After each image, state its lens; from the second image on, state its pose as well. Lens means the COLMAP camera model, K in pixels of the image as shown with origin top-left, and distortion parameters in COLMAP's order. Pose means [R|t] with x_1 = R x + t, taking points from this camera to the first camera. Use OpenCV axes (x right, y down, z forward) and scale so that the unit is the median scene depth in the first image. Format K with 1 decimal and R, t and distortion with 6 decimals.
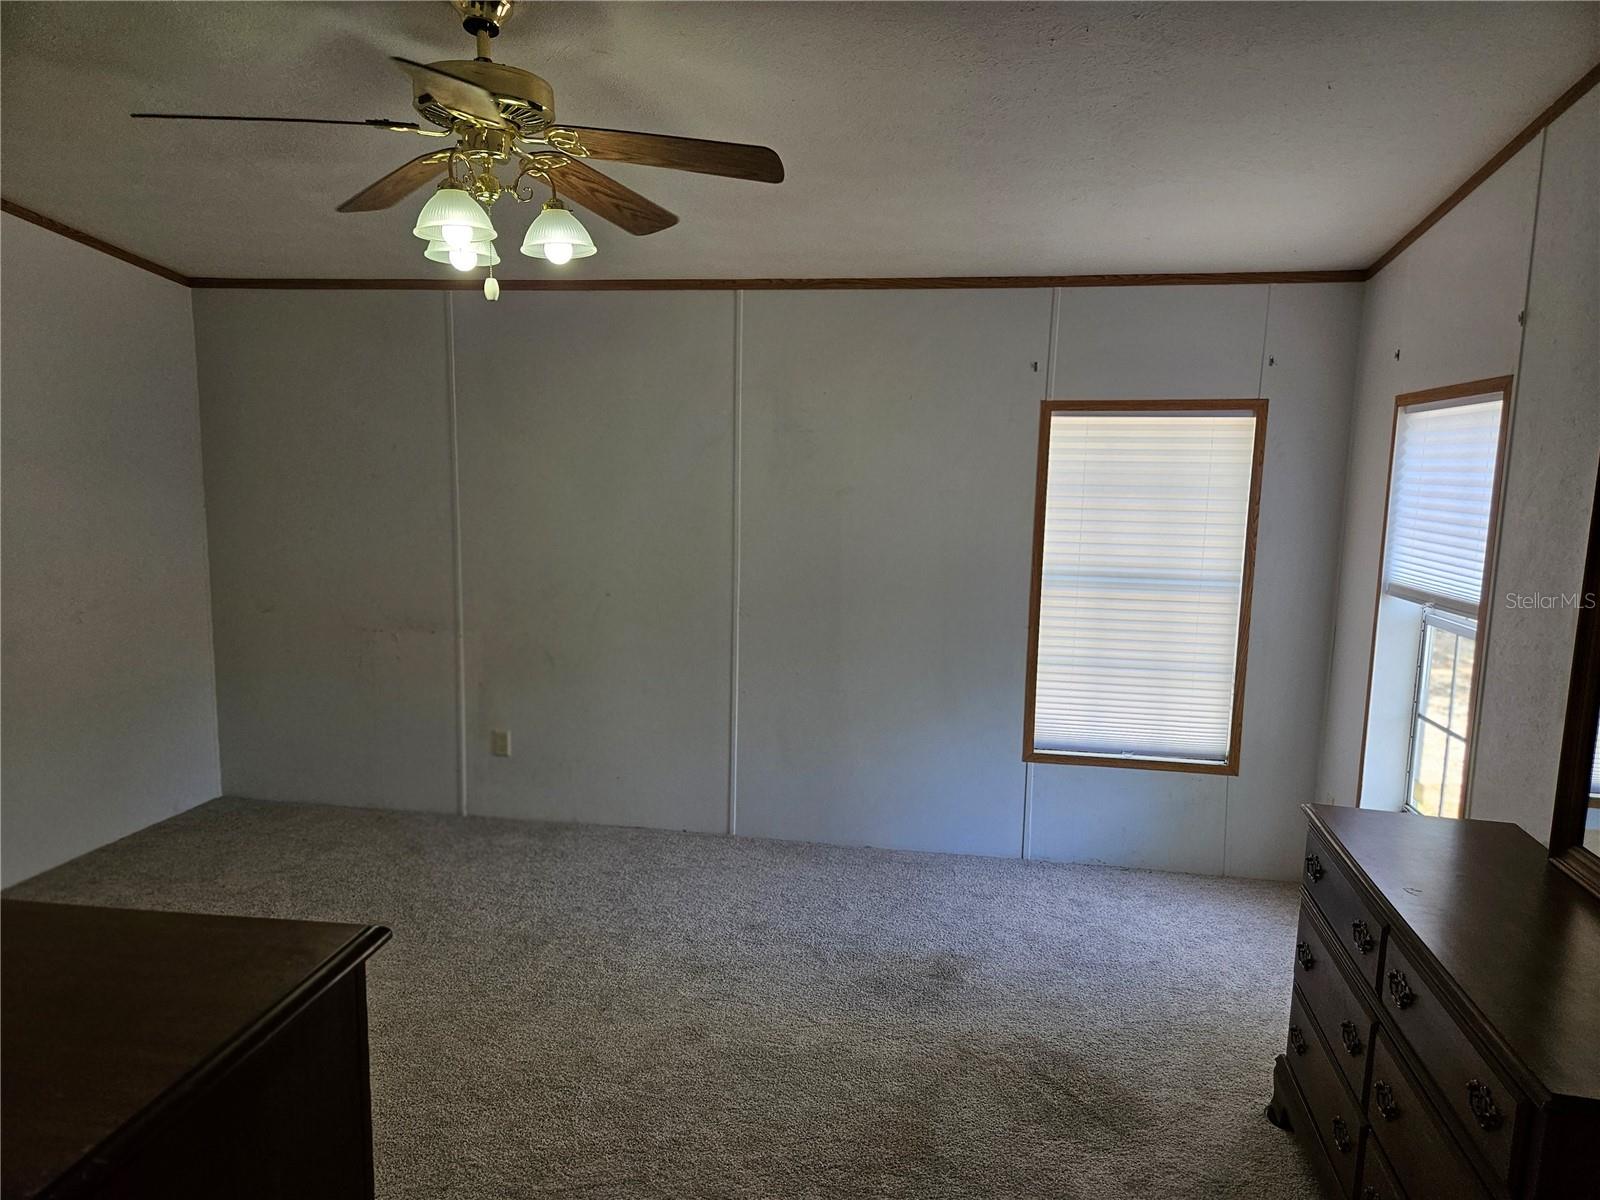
lens RADIAL K [[1072.8, 0, 808.0], [0, 1072.8, 588.3], [0, 0, 1]] dist [0.065615, -0.055328]
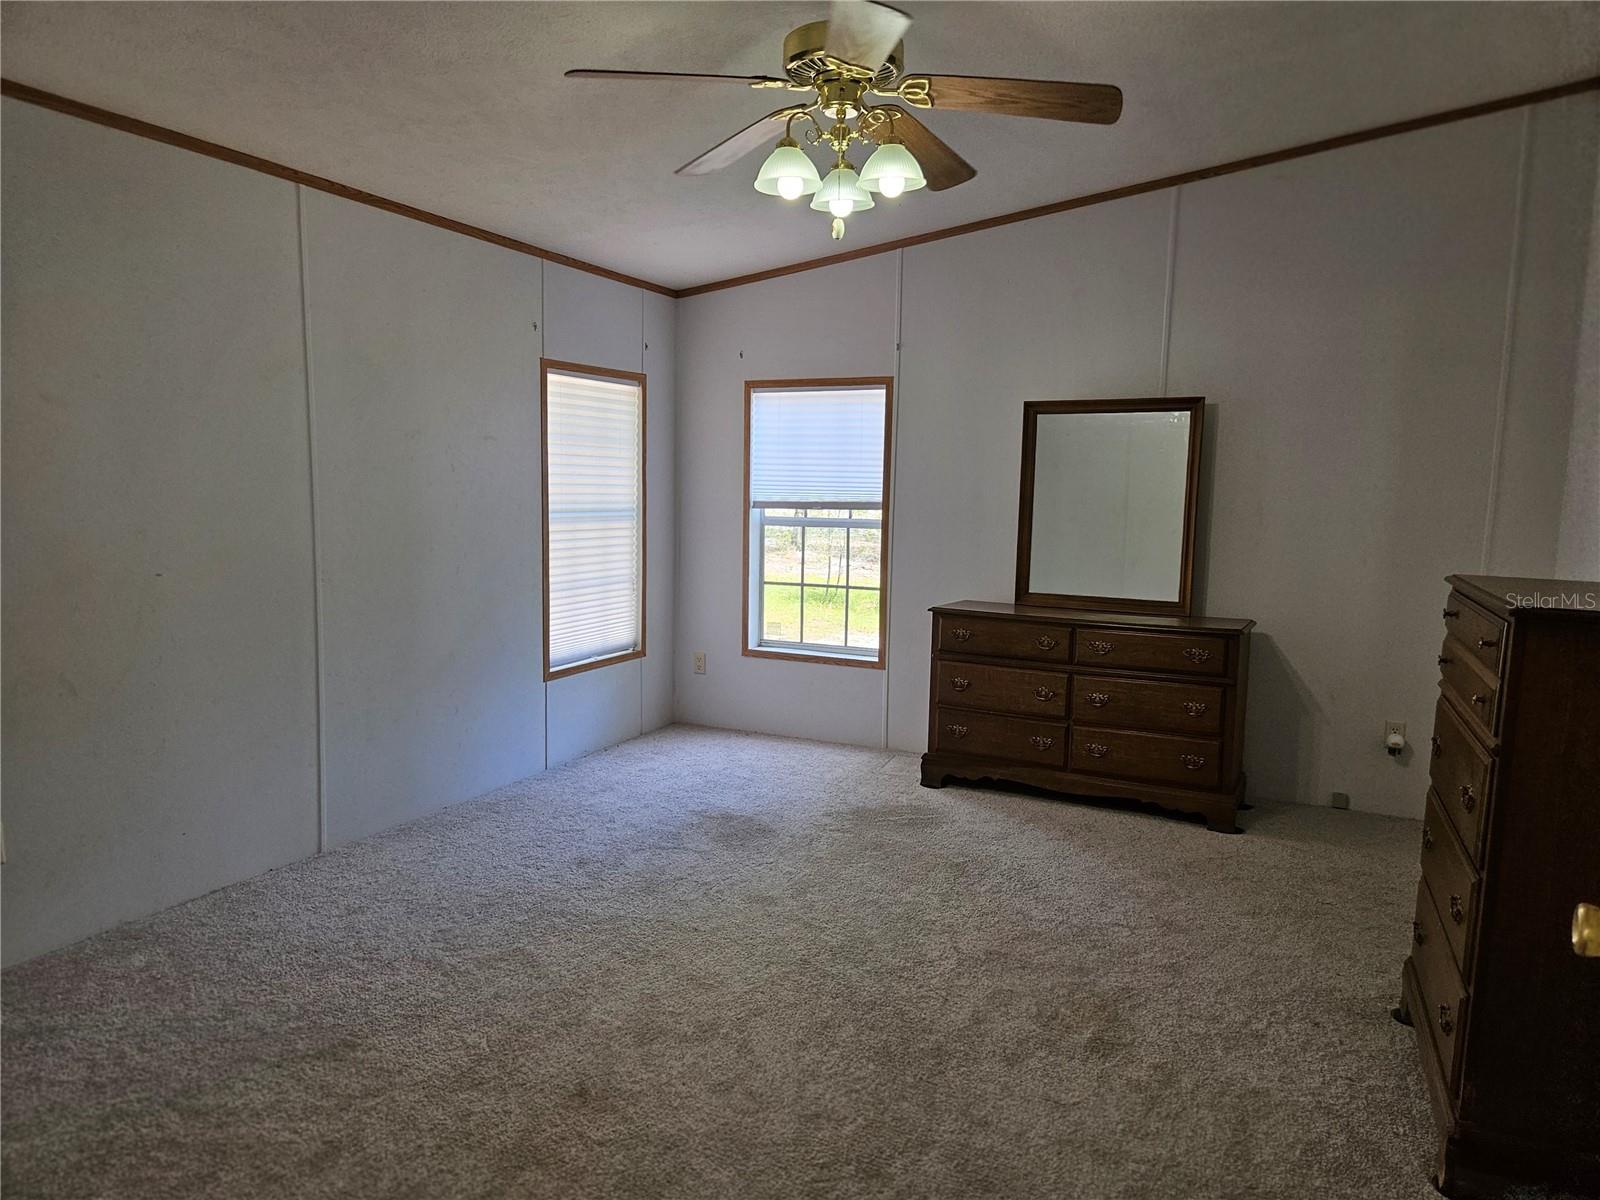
lens RADIAL K [[1072.8, 0, 804.5], [0, 1072.8, 591.8], [0, 0, 1]] dist [0.065615, -0.055328]
pose [[0.269340, -0.114001, 0.956274, -0.820295], [0.099947, 0.990916, 0.089981, -0.005976], [-0.957845, 0.071342, 0.278287, 0.442639]]
